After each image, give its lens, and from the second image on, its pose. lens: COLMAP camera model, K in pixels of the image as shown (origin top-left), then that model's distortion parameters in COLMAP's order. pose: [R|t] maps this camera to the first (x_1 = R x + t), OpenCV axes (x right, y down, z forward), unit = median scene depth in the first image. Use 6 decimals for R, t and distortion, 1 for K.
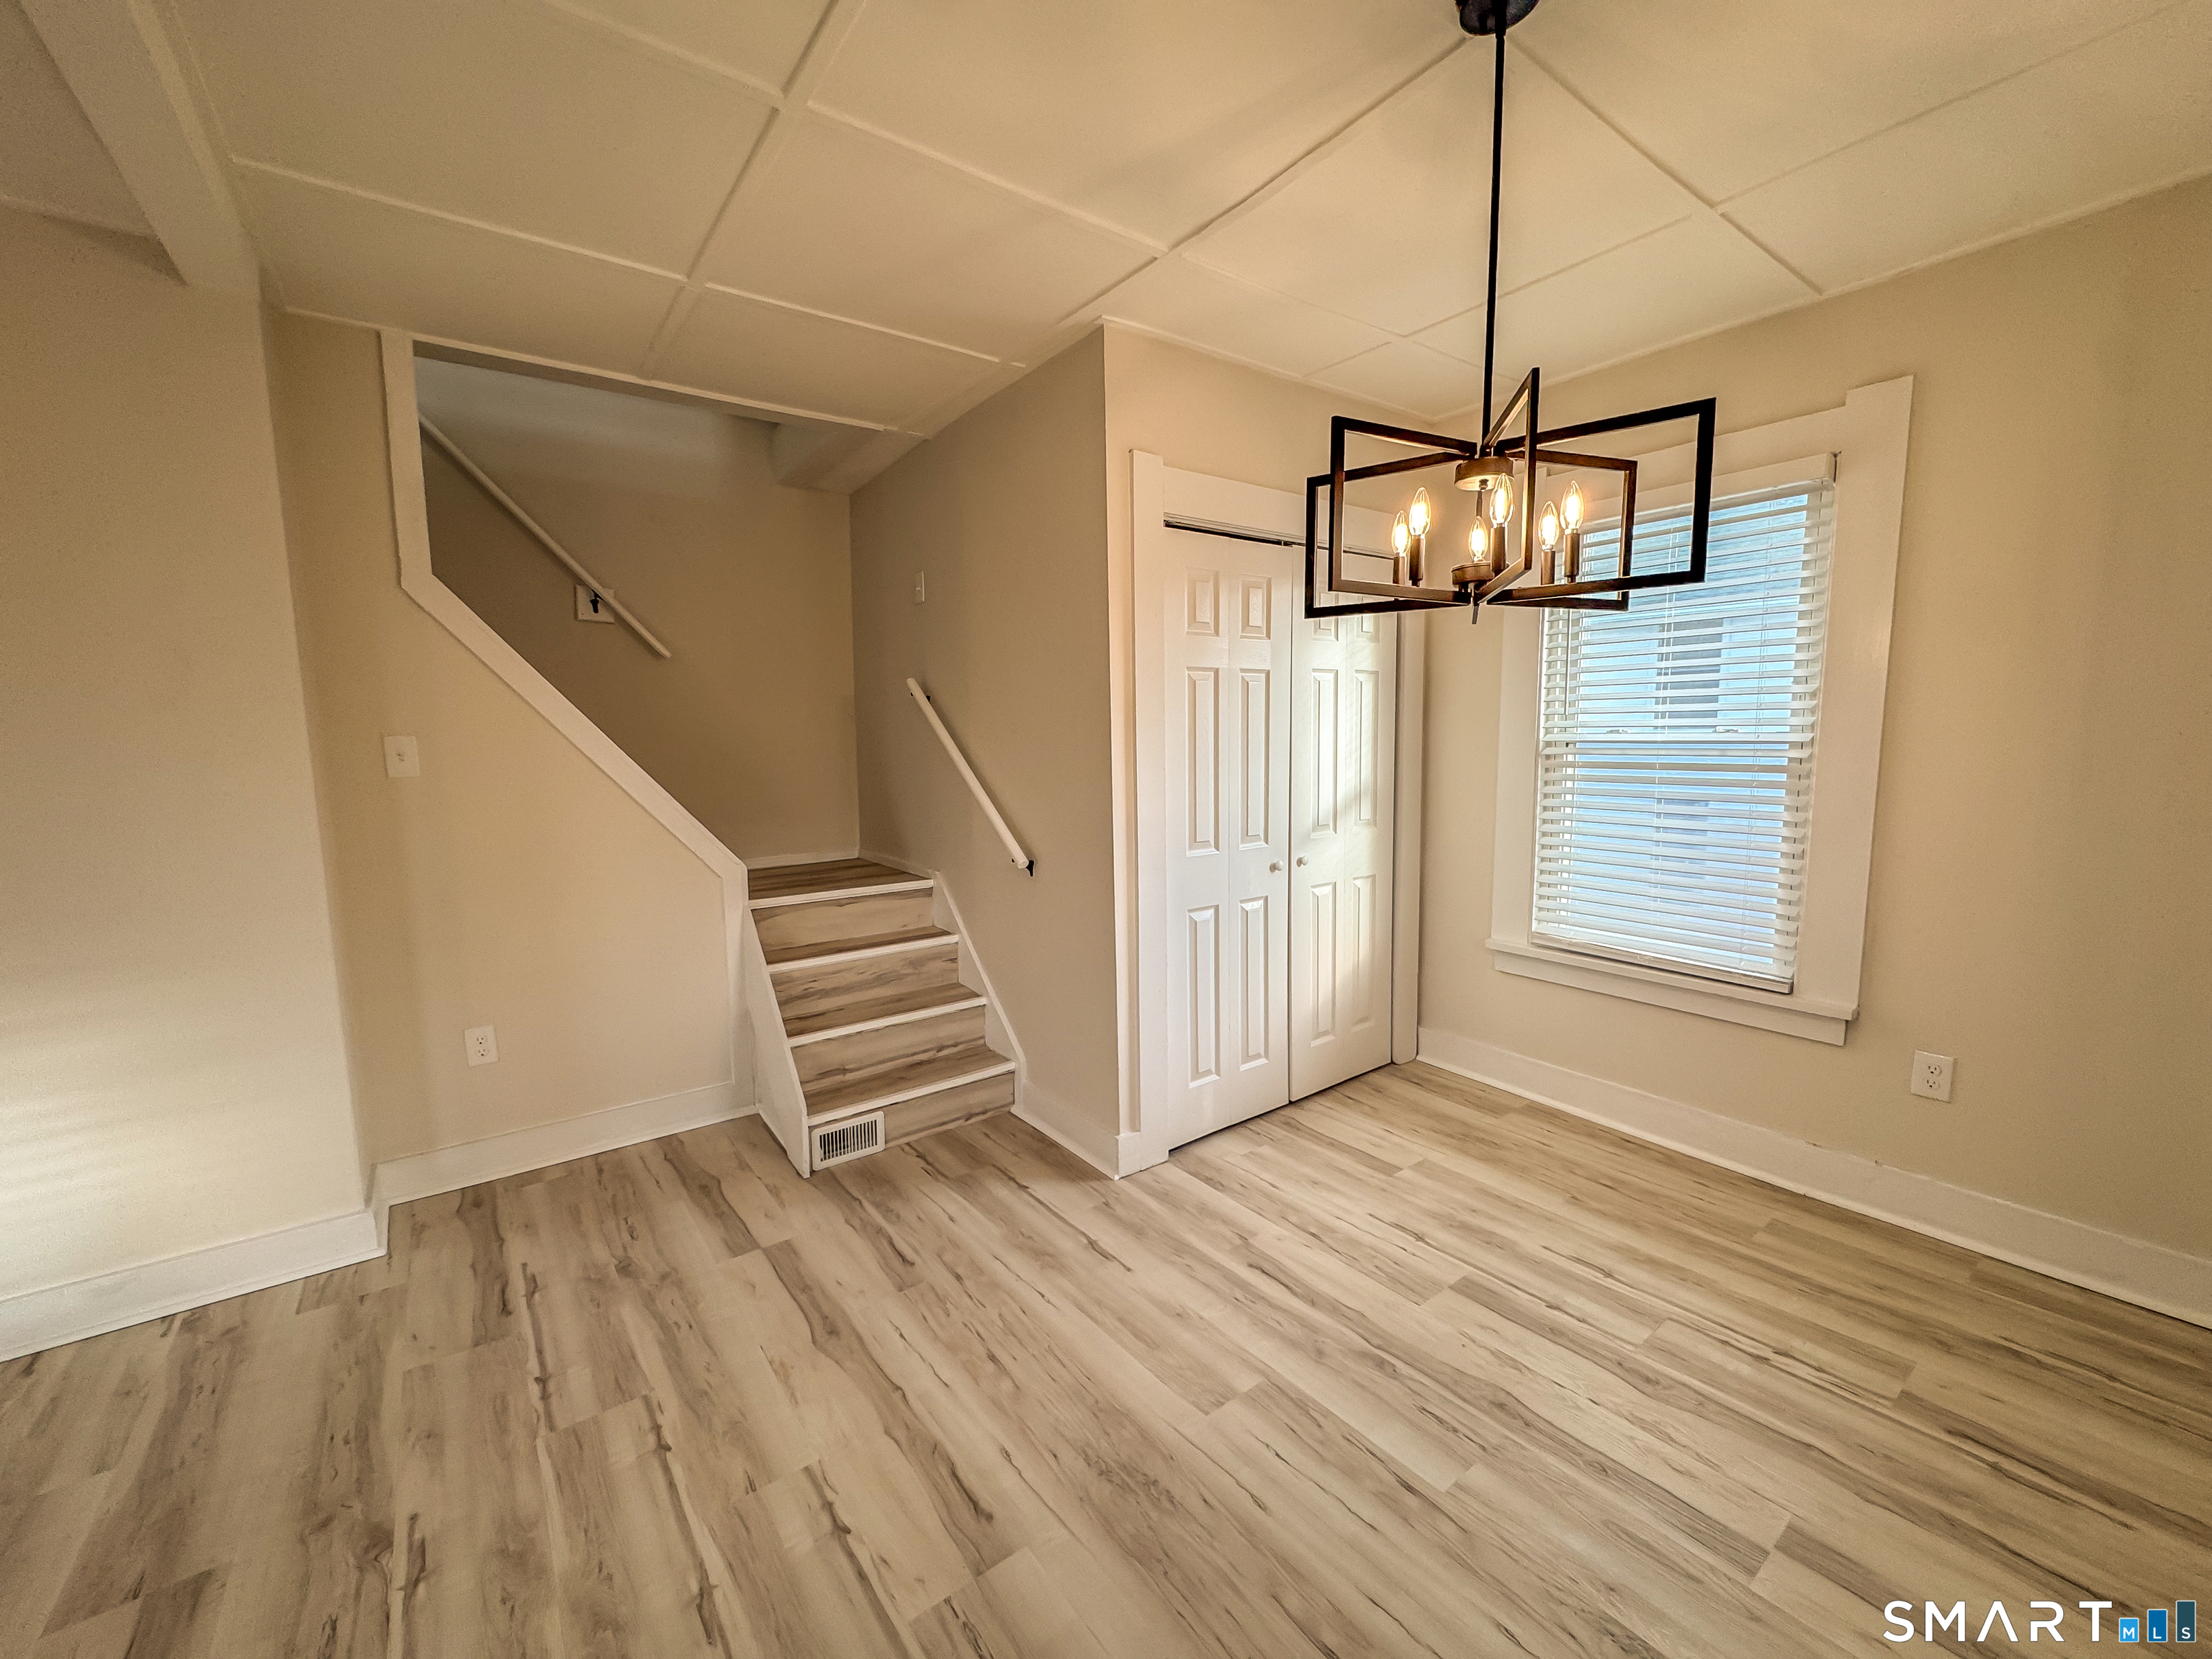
lens RADIAL K [[880.4, 0, 1096.7], [0, 880.4, 824.1], [0, 0, 1]] dist [-0.003966, 0.000725]
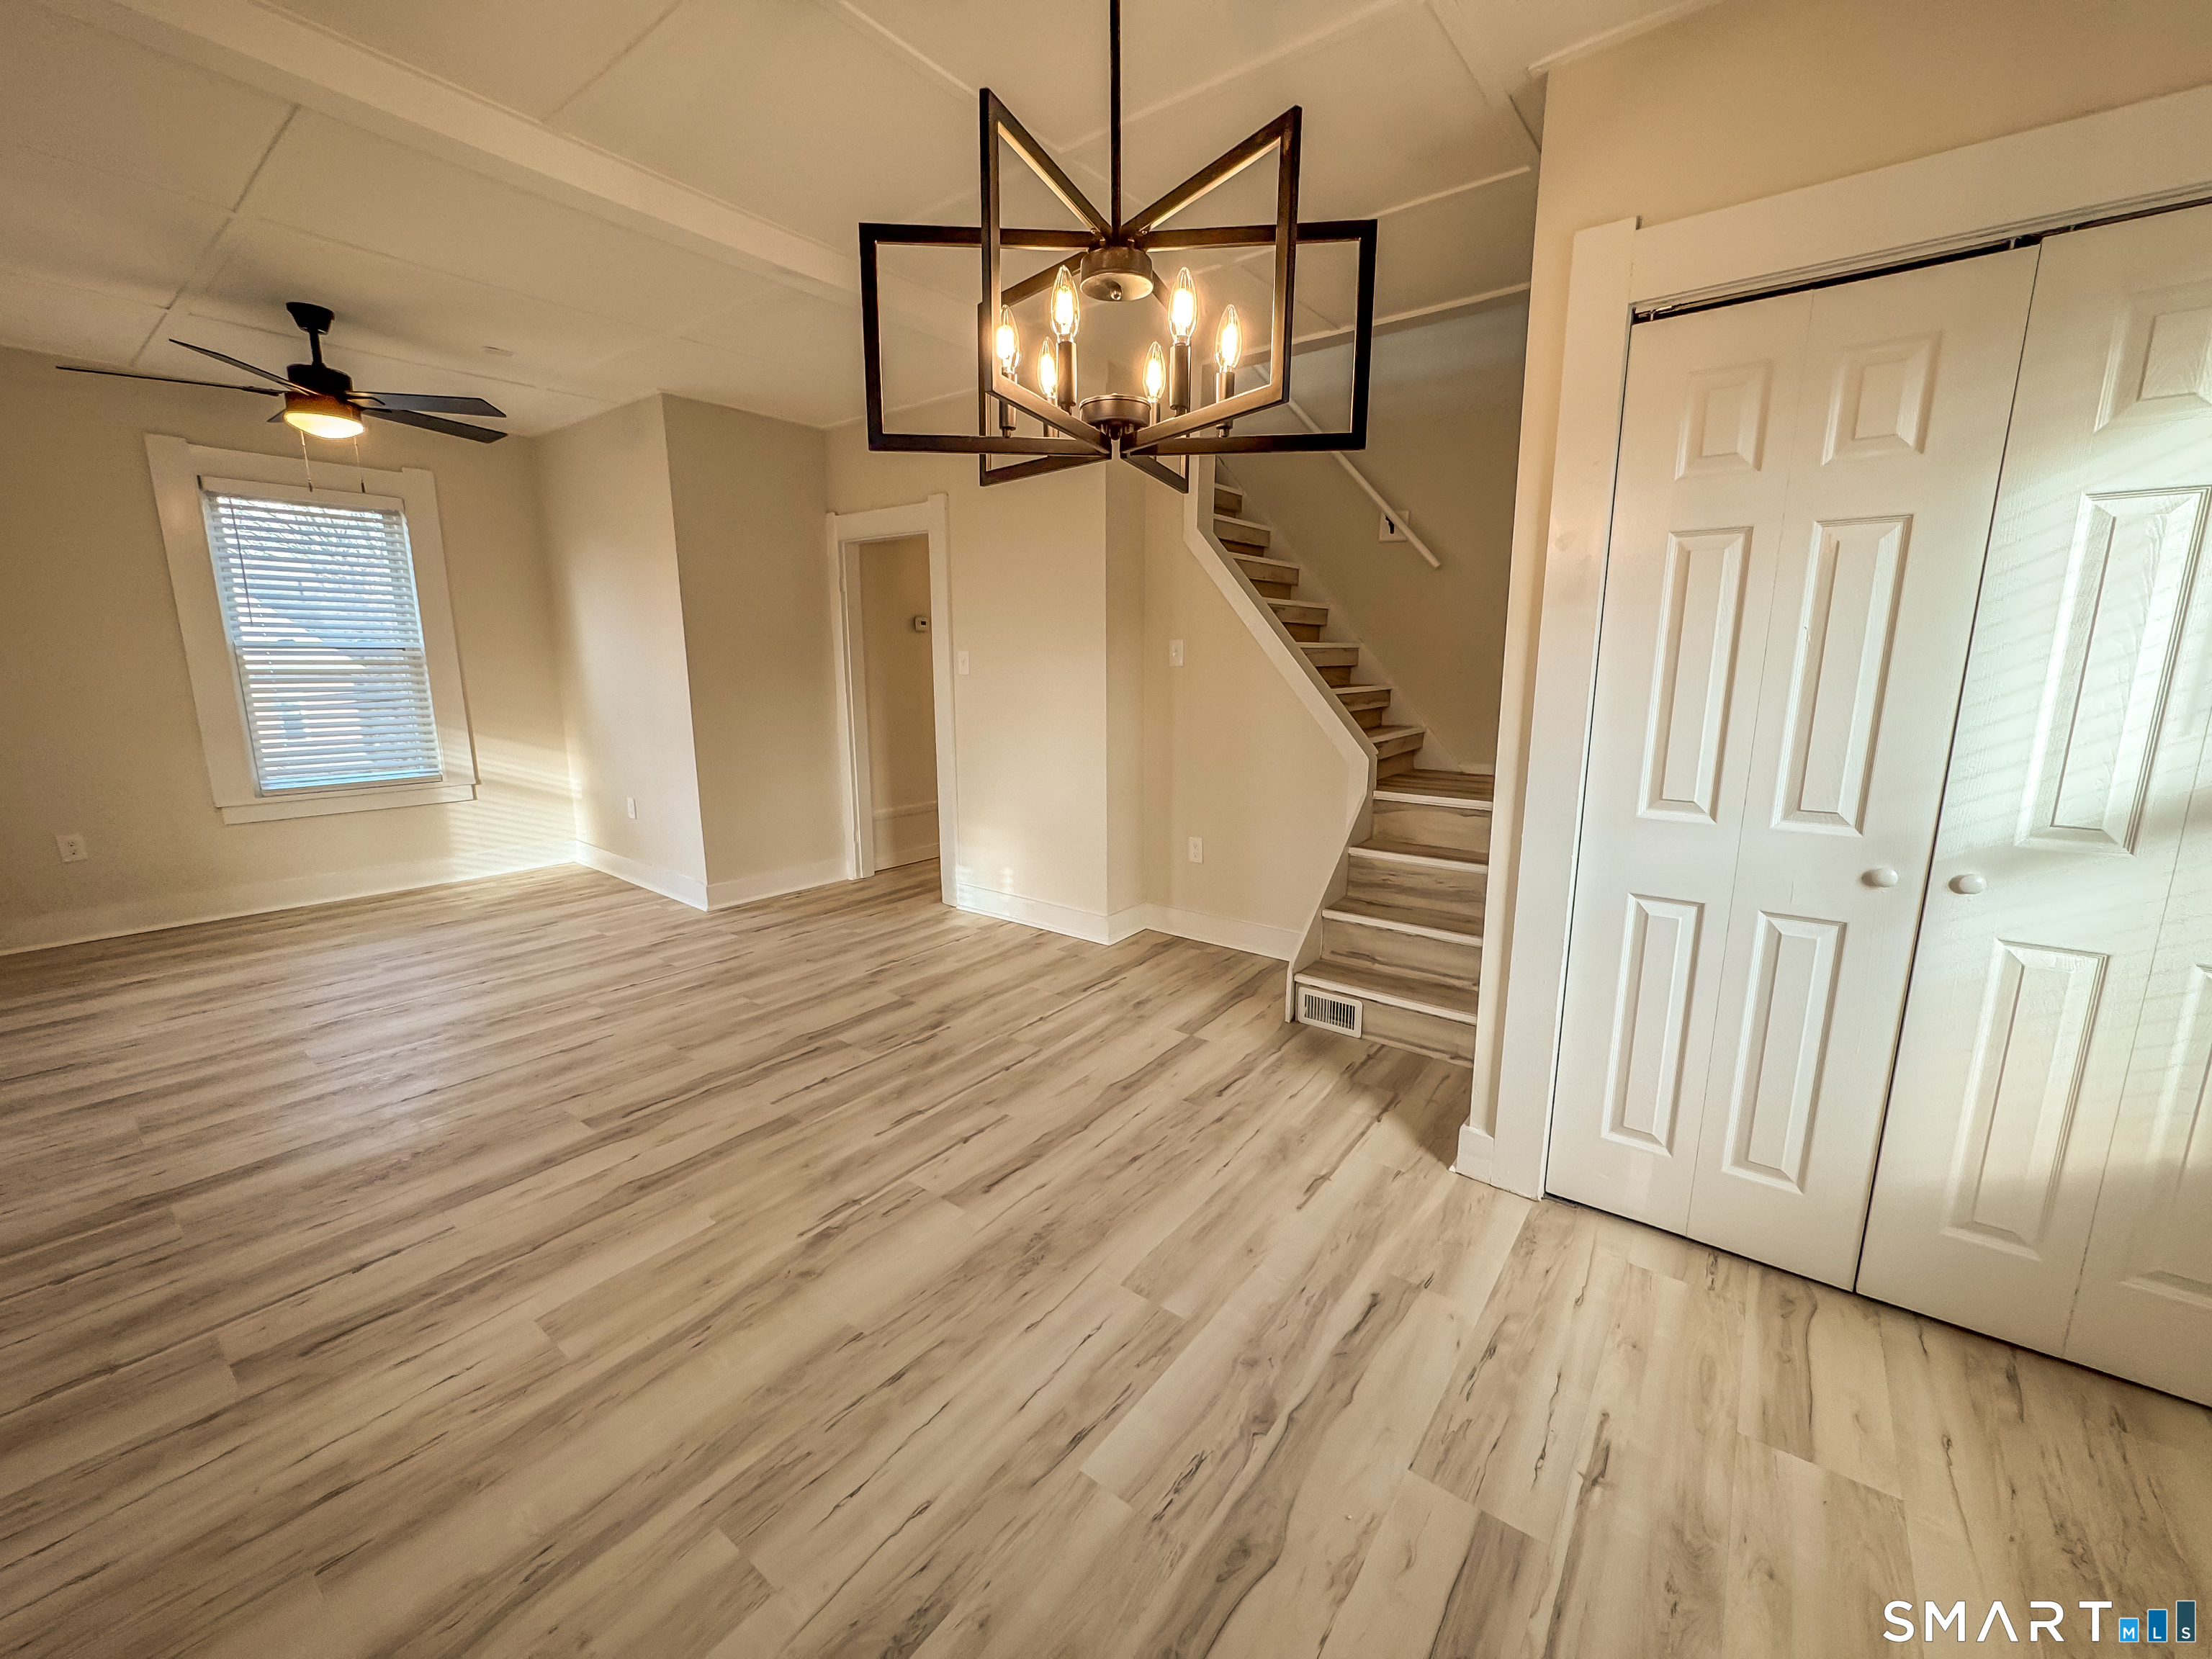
lens RADIAL K [[880.4, 0, 1116.3], [0, 880.4, 825.0], [0, 0, 1]] dist [-0.003966, 0.000725]
pose [[0.283295, 0.197751, -0.938423, 0.793054], [-0.101901, 0.979178, 0.175577, -0.045067], [0.953604, 0.045886, 0.297548, 0.512285]]
